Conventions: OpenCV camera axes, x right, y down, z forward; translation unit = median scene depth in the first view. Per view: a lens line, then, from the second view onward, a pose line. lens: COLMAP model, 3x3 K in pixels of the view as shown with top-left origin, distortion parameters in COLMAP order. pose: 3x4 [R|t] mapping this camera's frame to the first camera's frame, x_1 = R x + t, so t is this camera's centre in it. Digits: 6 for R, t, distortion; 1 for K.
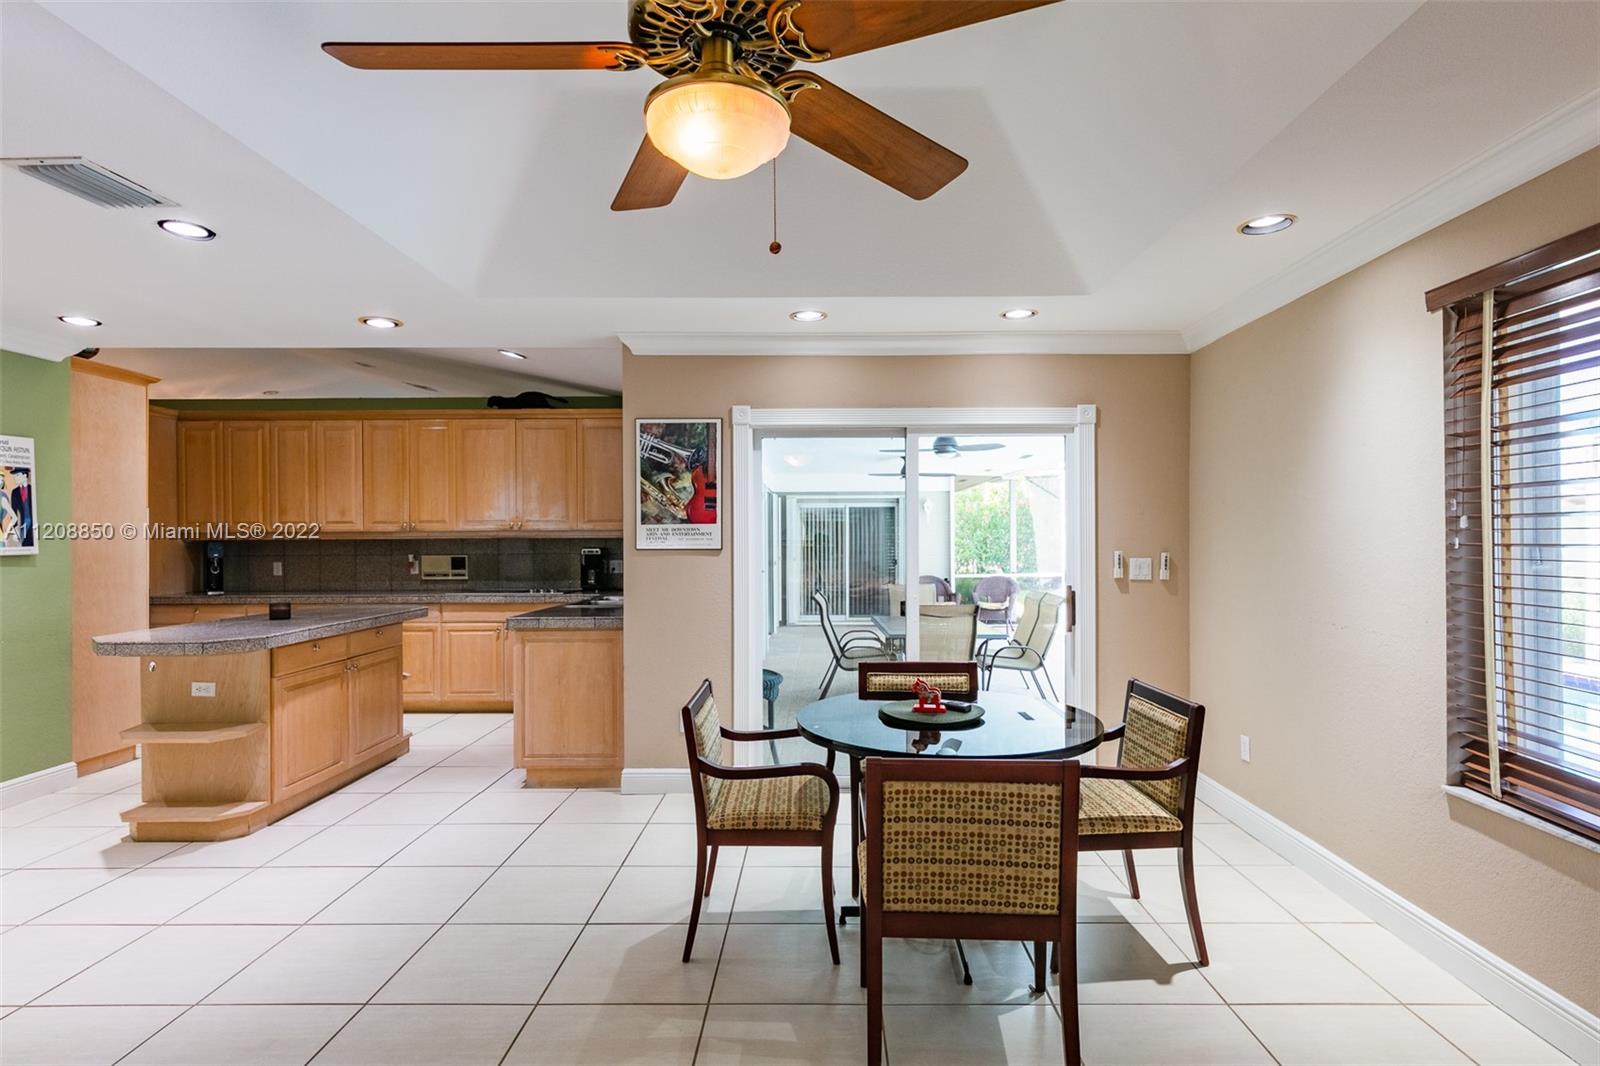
lens RADIAL K [[814.7, 0, 819.8], [0, 814.7, 549.6], [0, 0, 1]] dist [0.000941, 0.000148]
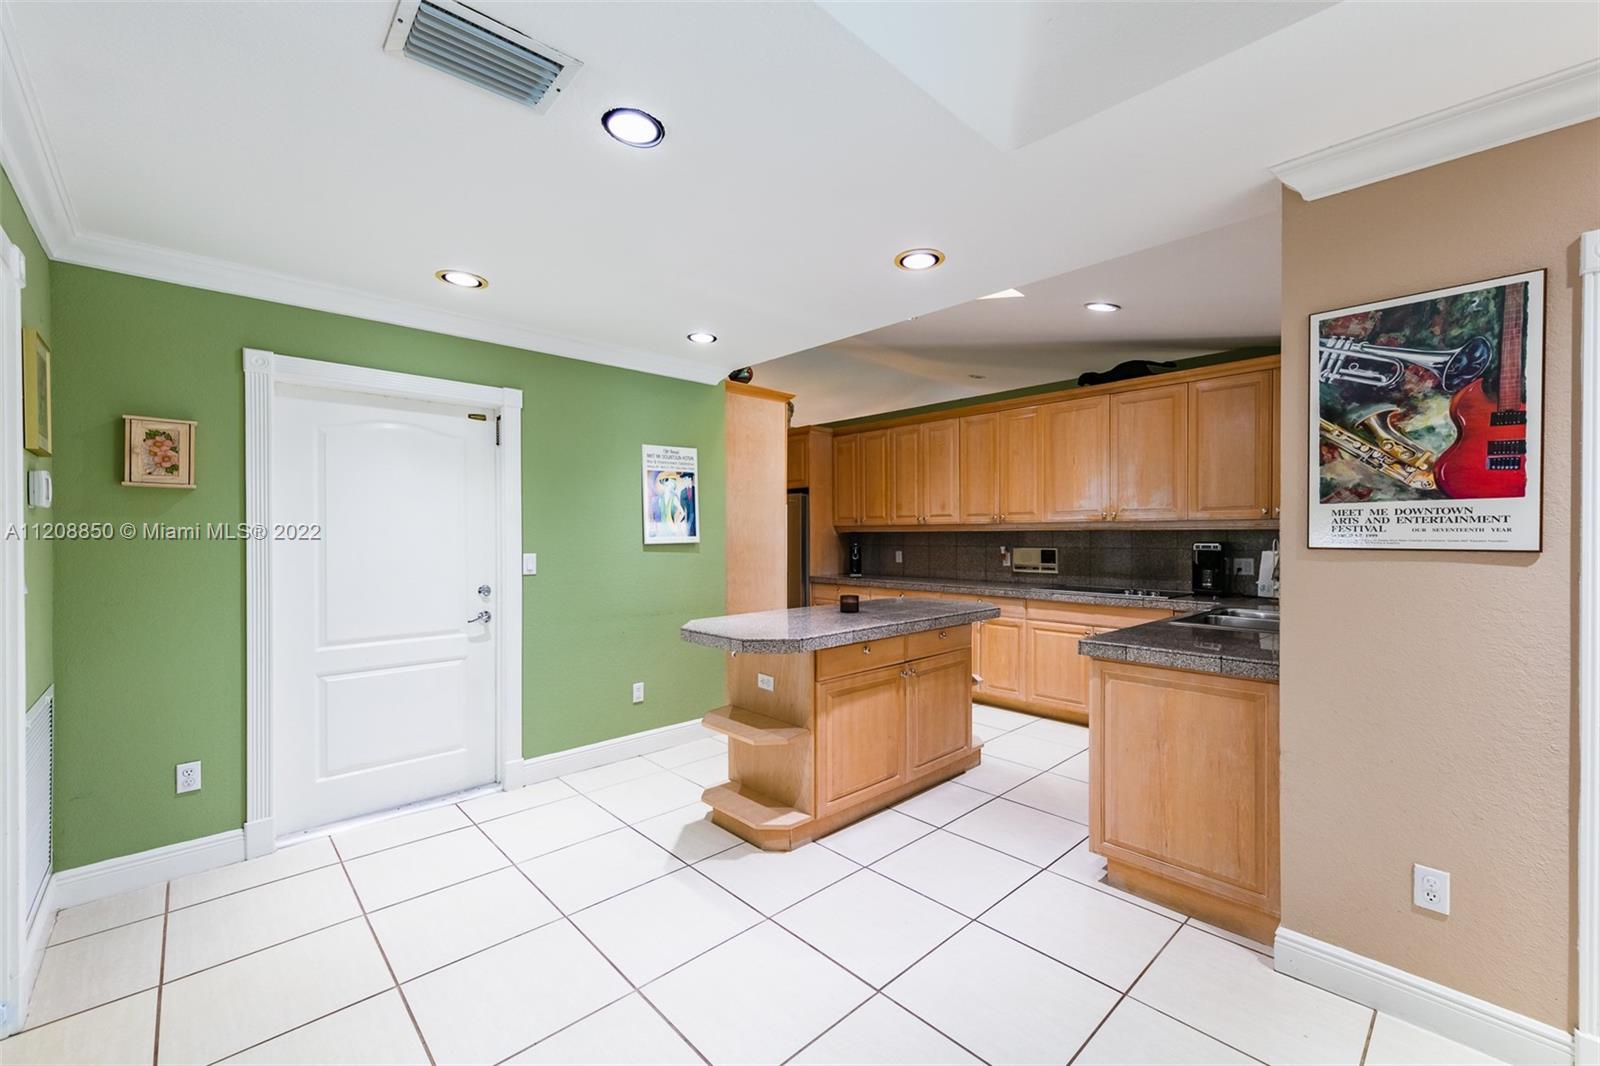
lens RADIAL K [[654.5, 0, 800.0], [0, 654.5, 533.0], [0, 0, 1]] dist [0.013273, 0.000249]
pose [[0.682560, 0.002369, -0.730826, -0.127420], [-0.011001, 0.999915, -0.007033, -0.003376], [0.730747, 0.012840, 0.682528, 0.417072]]
